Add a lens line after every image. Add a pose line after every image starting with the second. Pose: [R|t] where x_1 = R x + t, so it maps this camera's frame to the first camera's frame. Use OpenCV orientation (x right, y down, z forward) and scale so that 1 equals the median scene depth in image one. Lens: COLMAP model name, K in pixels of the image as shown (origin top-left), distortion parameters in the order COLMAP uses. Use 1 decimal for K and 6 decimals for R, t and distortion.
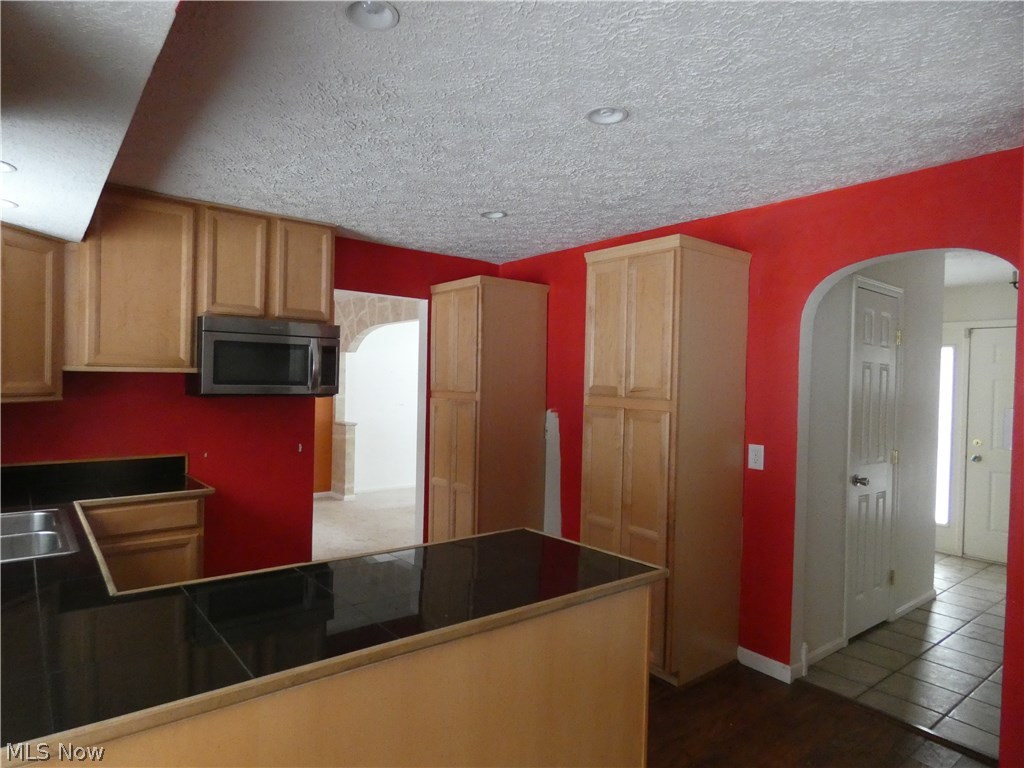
lens RADIAL K [[623.4, 0, 508.4], [0, 623.4, 382.9], [0, 0, 1]] dist [0.007557, 0.001698]
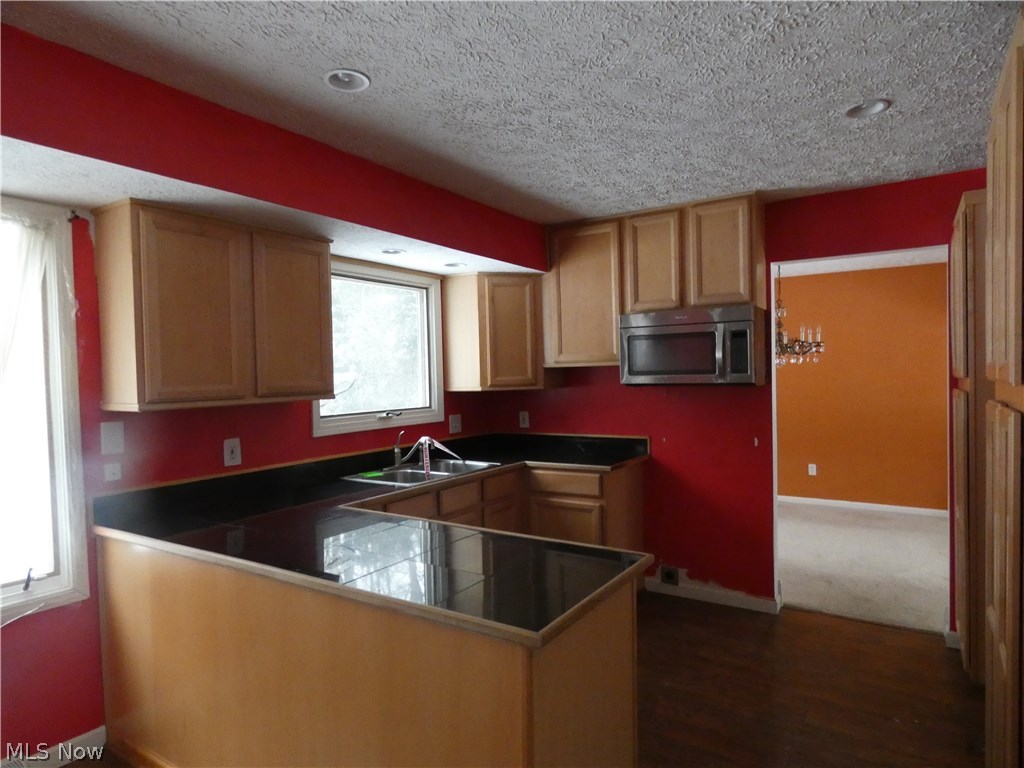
lens RADIAL K [[623.4, 0, 508.4], [0, 623.4, 382.9], [0, 0, 1]] dist [0.007557, 0.001698]
pose [[0.297244, -0.005990, -0.954783, 0.494509], [0.021185, 0.999776, 0.000323, 0.010304], [0.954567, -0.020323, 0.297304, 0.431399]]
